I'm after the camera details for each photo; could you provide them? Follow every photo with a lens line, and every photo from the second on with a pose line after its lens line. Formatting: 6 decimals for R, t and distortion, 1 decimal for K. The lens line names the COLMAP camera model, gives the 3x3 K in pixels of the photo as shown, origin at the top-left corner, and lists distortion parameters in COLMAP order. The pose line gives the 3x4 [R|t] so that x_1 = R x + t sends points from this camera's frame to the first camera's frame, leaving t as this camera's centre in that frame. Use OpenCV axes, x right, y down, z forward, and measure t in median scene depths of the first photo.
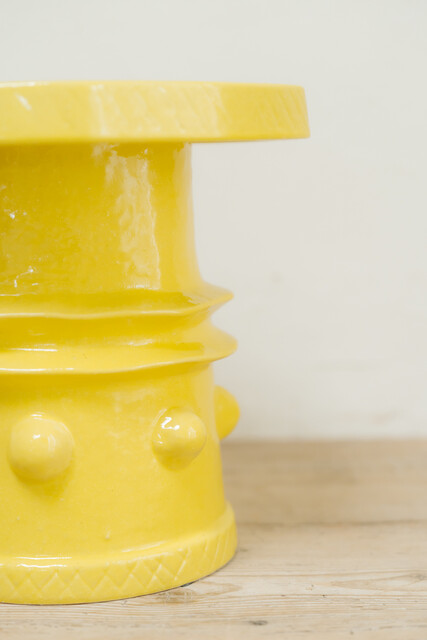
lens RADIAL K [[1329.1, 0, 213.5], [0, 1329.1, 320.0], [0, 0, 1]] dist [-0.002356, 0.218053]
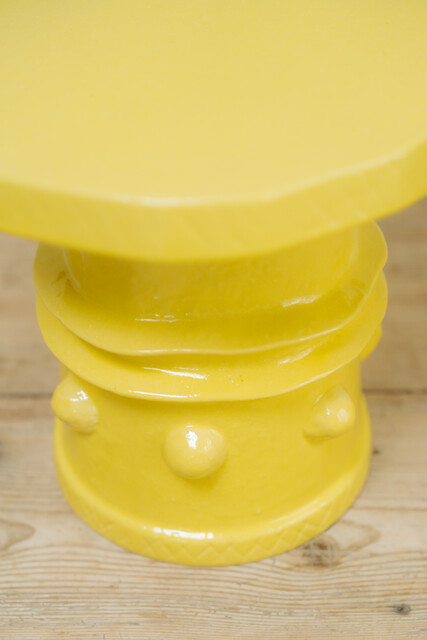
lens RADIAL K [[1329.1, 0, 213.5], [0, 1329.1, 320.0], [0, 0, 1]] dist [-0.002356, 0.218053]
pose [[0.999755, 0.013795, -0.017286, -0.098852], [-0.003056, 0.860294, 0.509789, -0.497548], [0.021903, -0.509612, 0.860126, 0.180576]]
